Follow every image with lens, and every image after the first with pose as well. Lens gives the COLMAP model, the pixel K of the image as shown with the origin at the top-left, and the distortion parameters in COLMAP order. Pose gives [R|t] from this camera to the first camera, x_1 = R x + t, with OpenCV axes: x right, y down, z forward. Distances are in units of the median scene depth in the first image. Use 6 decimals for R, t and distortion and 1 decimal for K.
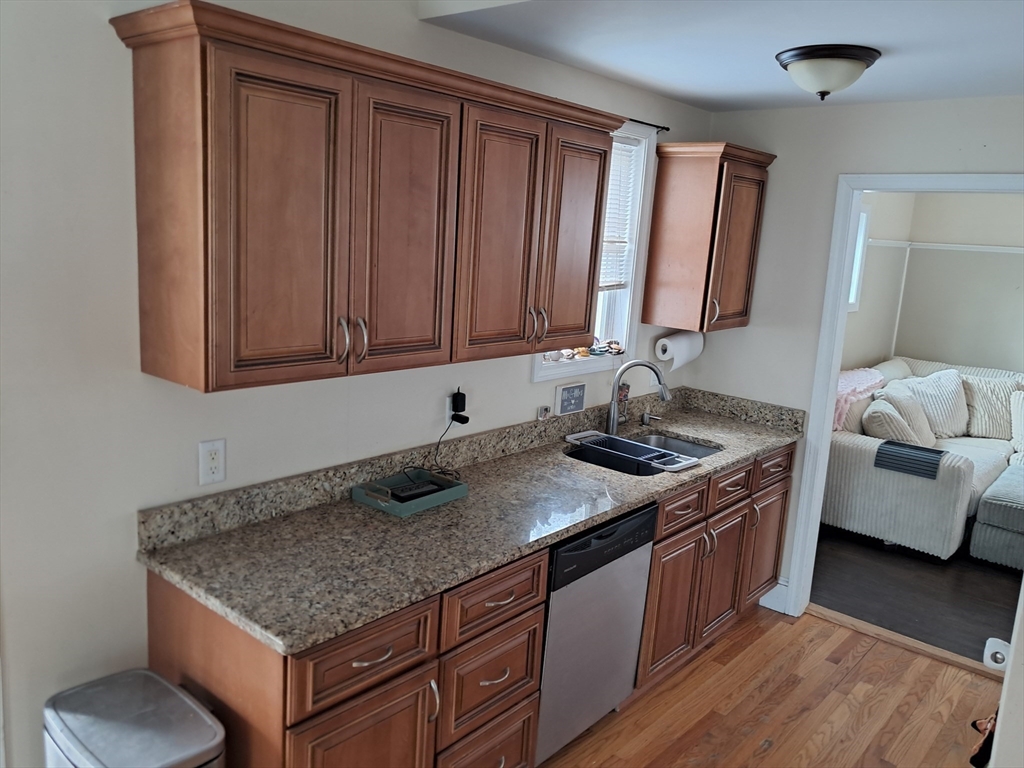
lens RADIAL K [[826.0, 0, 512.0], [0, 826.0, 384.0], [0, 0, 1]] dist [-0.011992, -0.004503]
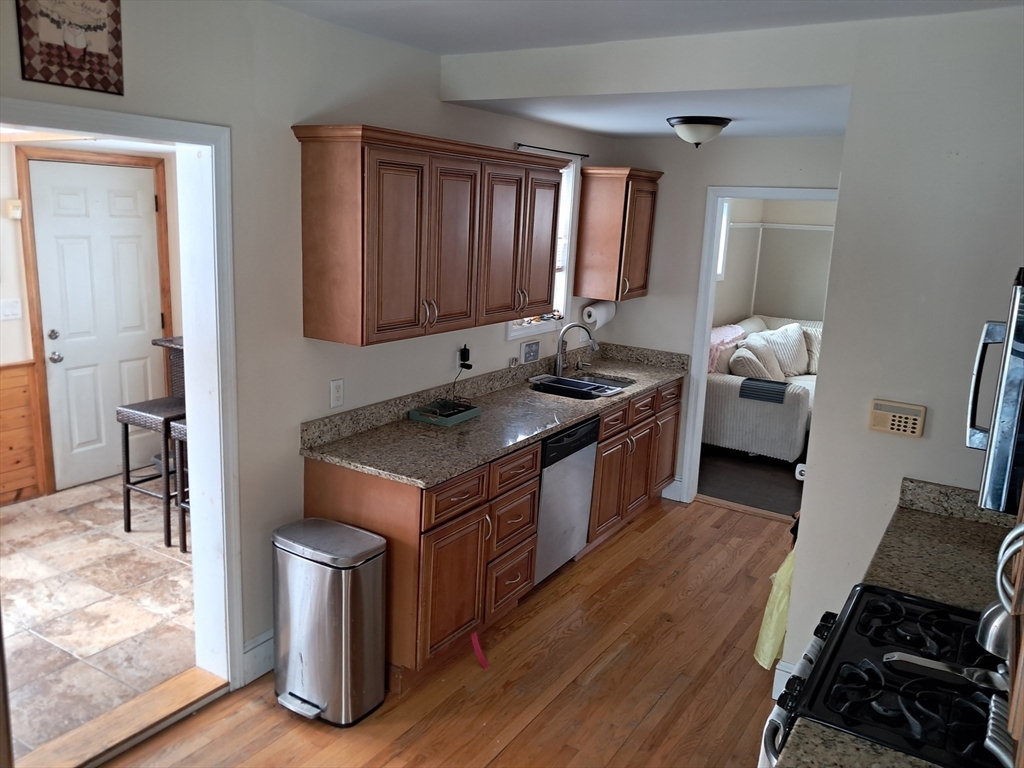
lens RADIAL K [[814.9, 0, 512.0], [0, 814.9, 384.0], [0, 0, 1]] dist [0.051904, -0.010075]
pose [[0.989330, -0.047906, 0.137589, -0.170834], [0.043380, 0.998420, 0.035705, 0.023927], [-0.139082, -0.029356, 0.989846, -0.420456]]
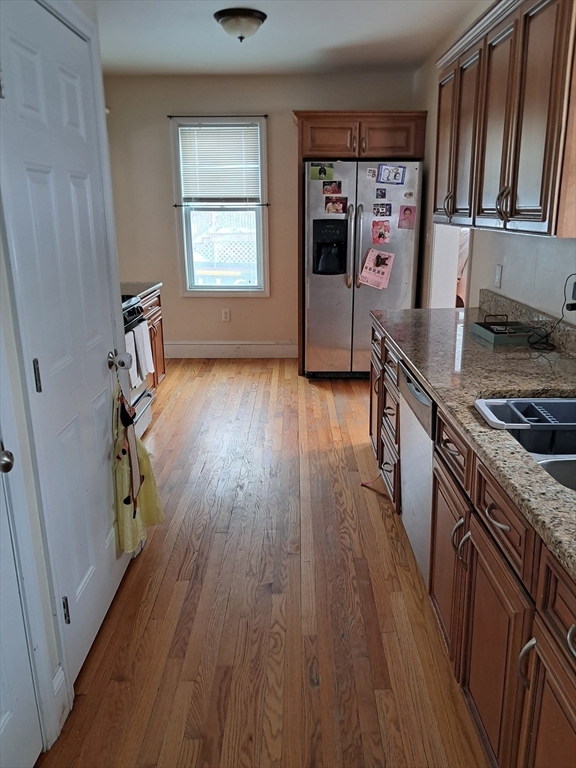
lens RADIAL K [[611.2, 0, 288.0], [0, 611.2, 384.0], [0, 0, 1]] dist [0.051904, -0.010075]
pose [[-0.767821, 0.123842, -0.628582, 0.657625], [-0.158140, 0.914144, 0.373272, -0.096784], [0.620841, 0.386010, -0.682314, 1.208656]]
